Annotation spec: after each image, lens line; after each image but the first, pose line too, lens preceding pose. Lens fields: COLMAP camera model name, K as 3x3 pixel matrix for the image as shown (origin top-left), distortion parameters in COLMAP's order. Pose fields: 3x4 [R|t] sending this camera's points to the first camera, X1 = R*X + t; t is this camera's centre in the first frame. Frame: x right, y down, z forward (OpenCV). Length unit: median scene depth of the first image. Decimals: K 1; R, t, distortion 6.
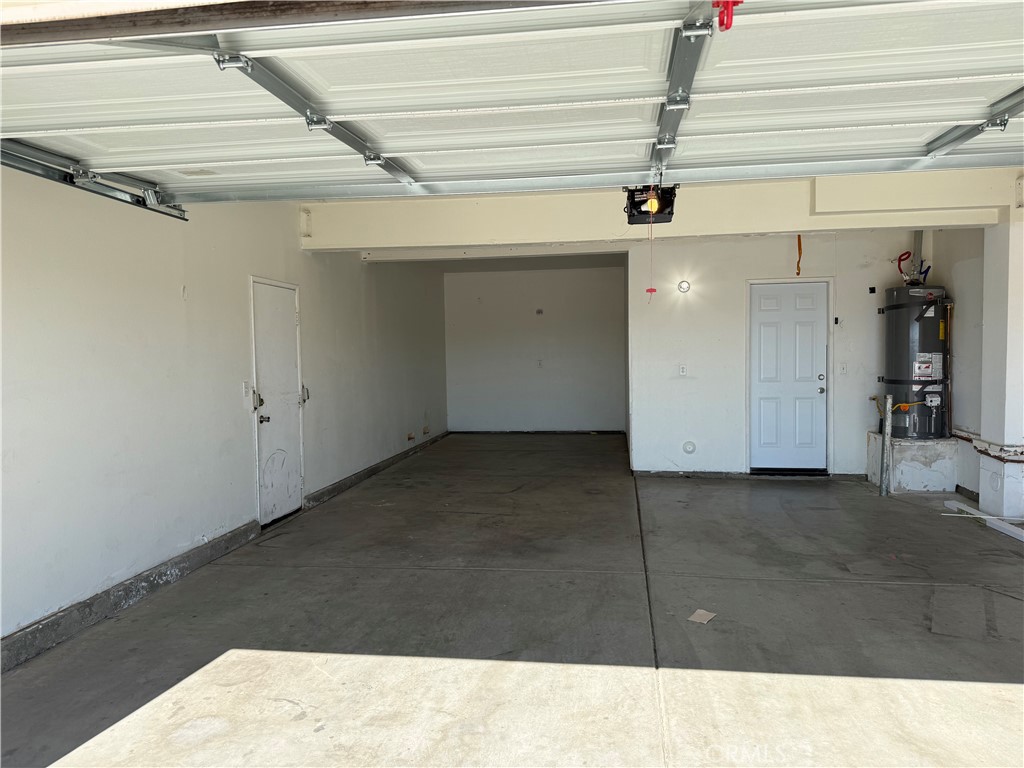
lens RADIAL K [[723.3, 0, 512.1], [0, 723.3, 382.8], [0, 0, 1]] dist [0.041261, -0.053215]
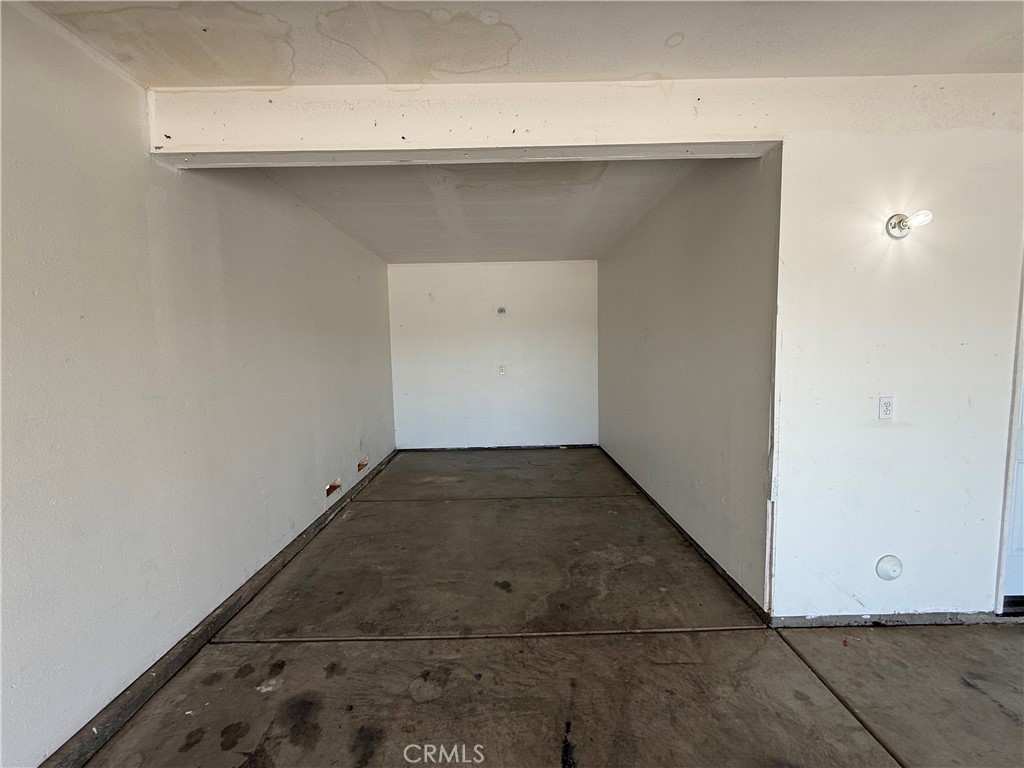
lens RADIAL K [[410.6, 0, 507.7], [0, 410.6, 382.4], [0, 0, 1]] dist [0.000192, 0.000096]
pose [[0.988841, -0.014655, 0.148249, -0.029141], [0.009201, 0.999258, 0.037408, -0.030712], [-0.148687, -0.035626, 0.988242, 0.513750]]
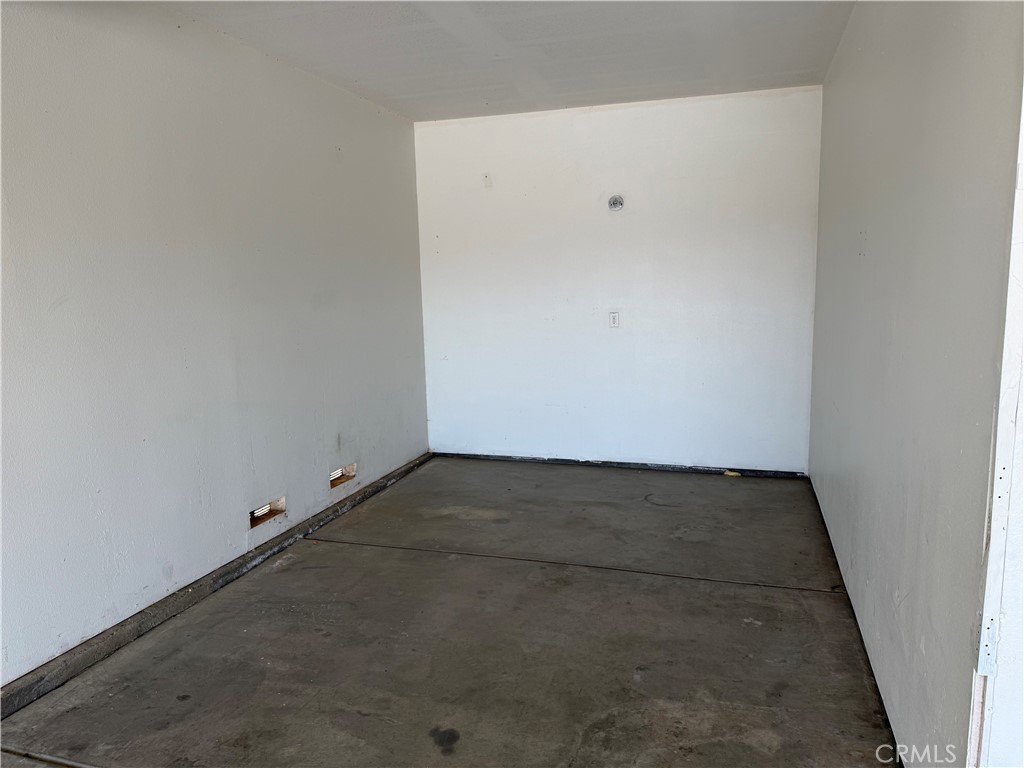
lens RADIAL K [[723.3, 0, 513.6], [0, 723.3, 379.6], [0, 0, 1]] dist [0.041261, -0.053215]
pose [[0.986518, 0.018128, -0.162649, 0.051100], [-0.001646, 0.994895, 0.100905, -0.034199], [0.163647, -0.099277, 0.981511, 0.540899]]
